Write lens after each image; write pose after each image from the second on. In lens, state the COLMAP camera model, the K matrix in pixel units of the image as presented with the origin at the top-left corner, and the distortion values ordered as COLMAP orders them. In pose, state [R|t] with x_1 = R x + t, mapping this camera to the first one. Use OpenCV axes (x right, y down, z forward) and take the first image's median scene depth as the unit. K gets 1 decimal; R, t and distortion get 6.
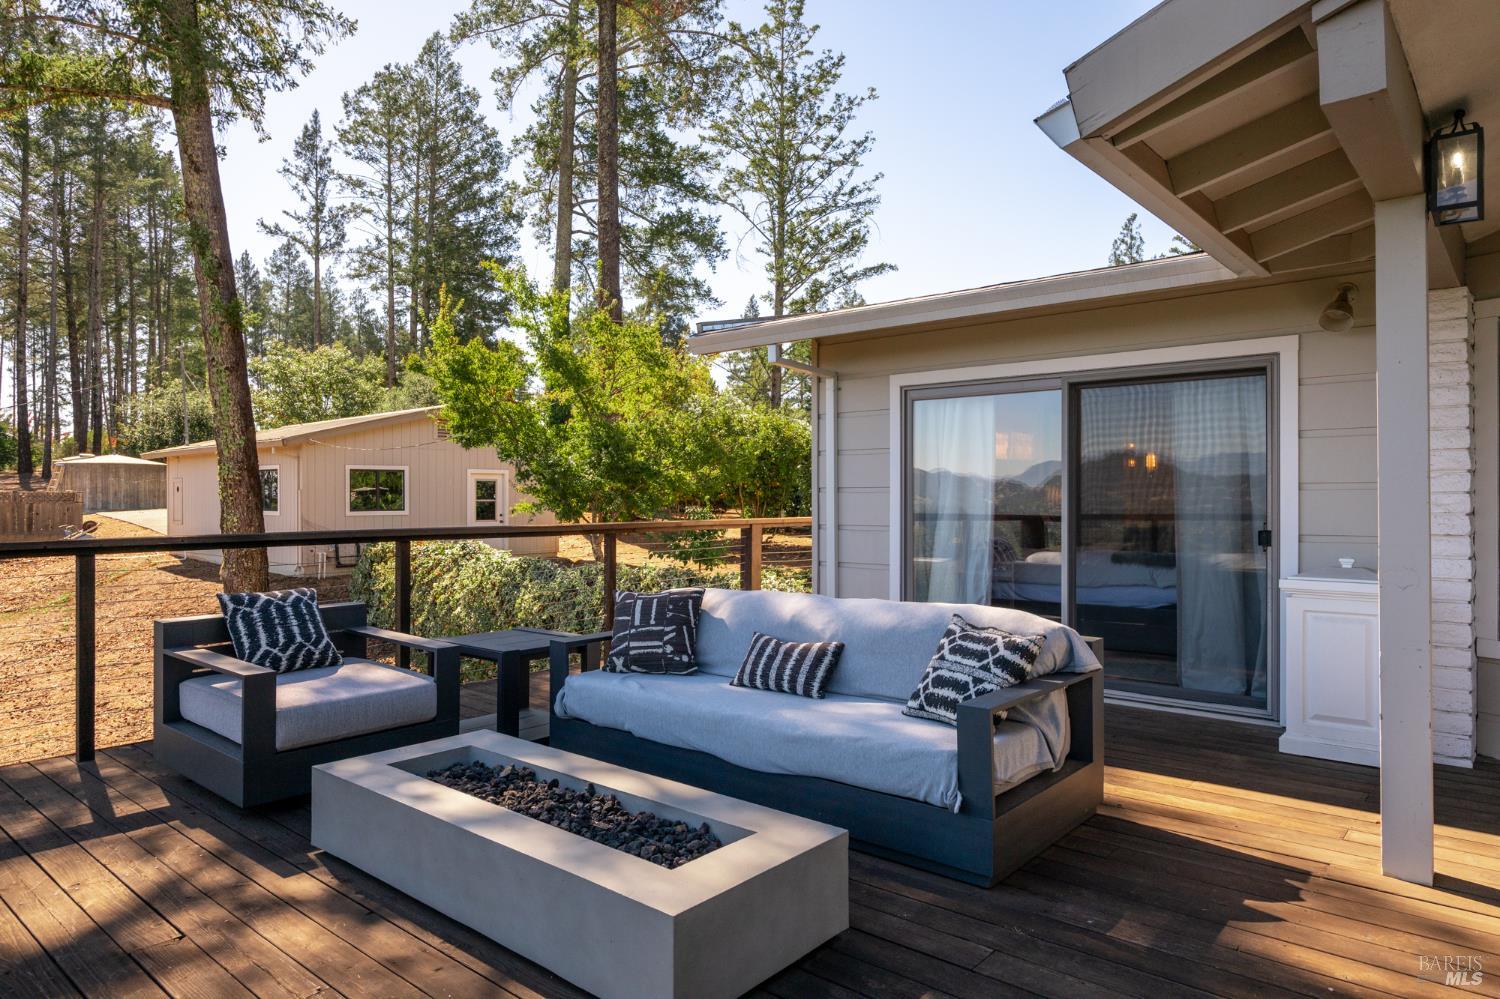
lens RADIAL K [[915.2, 0, 748.6], [0, 915.2, 502.7], [0, 0, 1]] dist [0.002355, -0.000282]
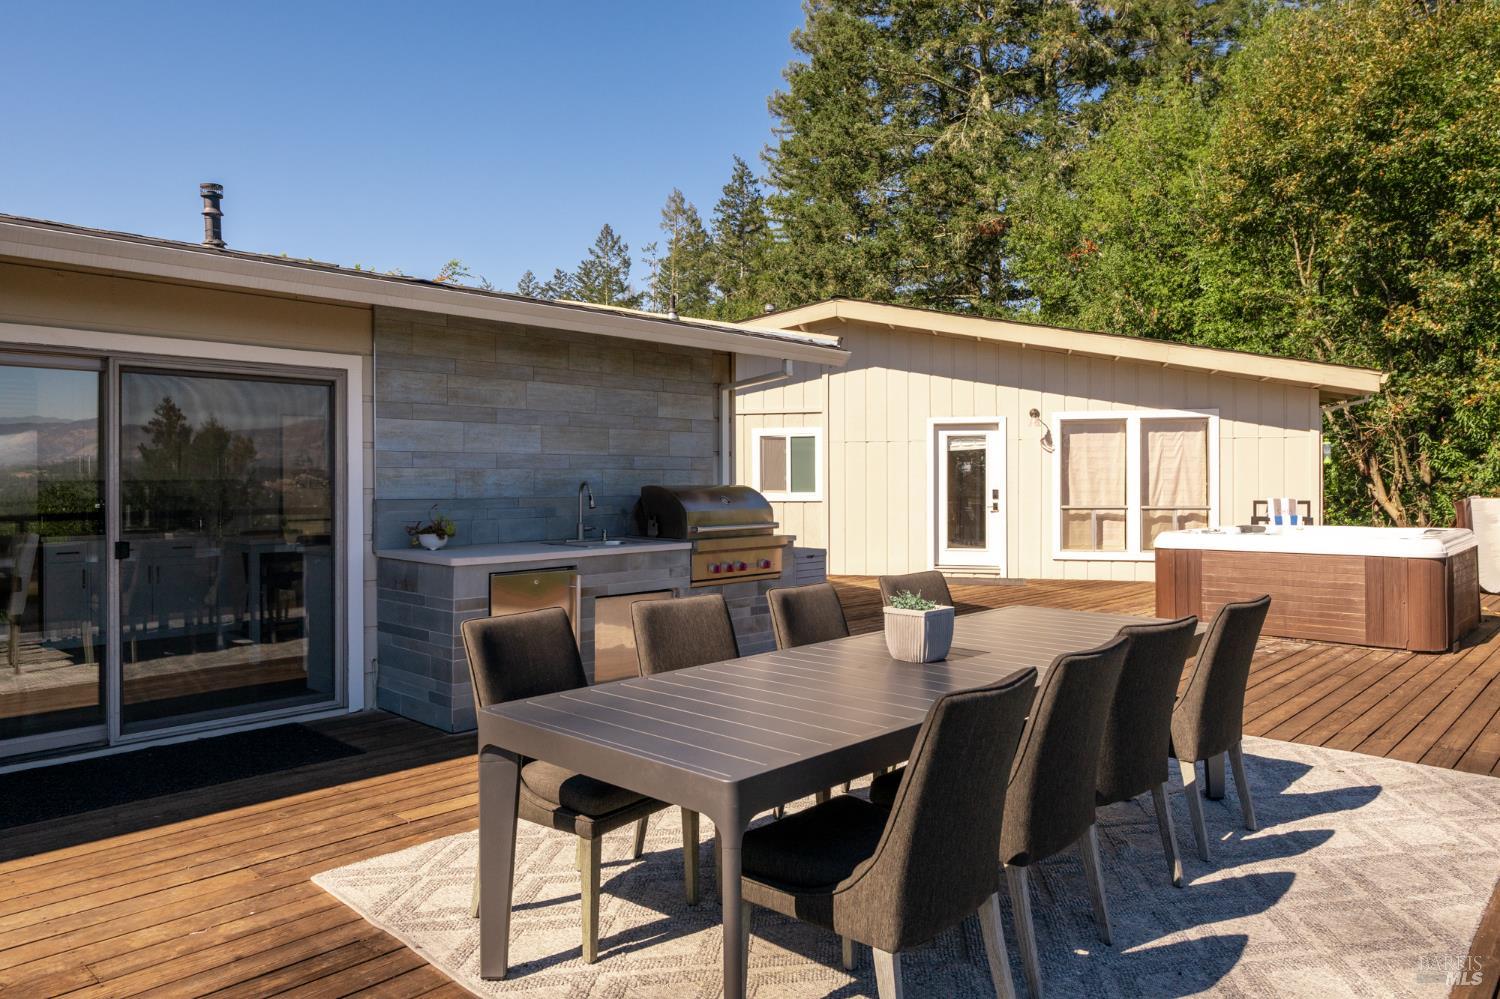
lens RADIAL K [[1013.2, 0, 752.6], [0, 1013.2, 490.4], [0, 0, 1]] dist [0.006236, 0.006006]
pose [[0.023930, 0.004117, 0.999705, -0.440769], [0.010333, 0.999937, -0.004366, 0.000811], [-0.999660, 0.010434, 0.023886, 0.283664]]
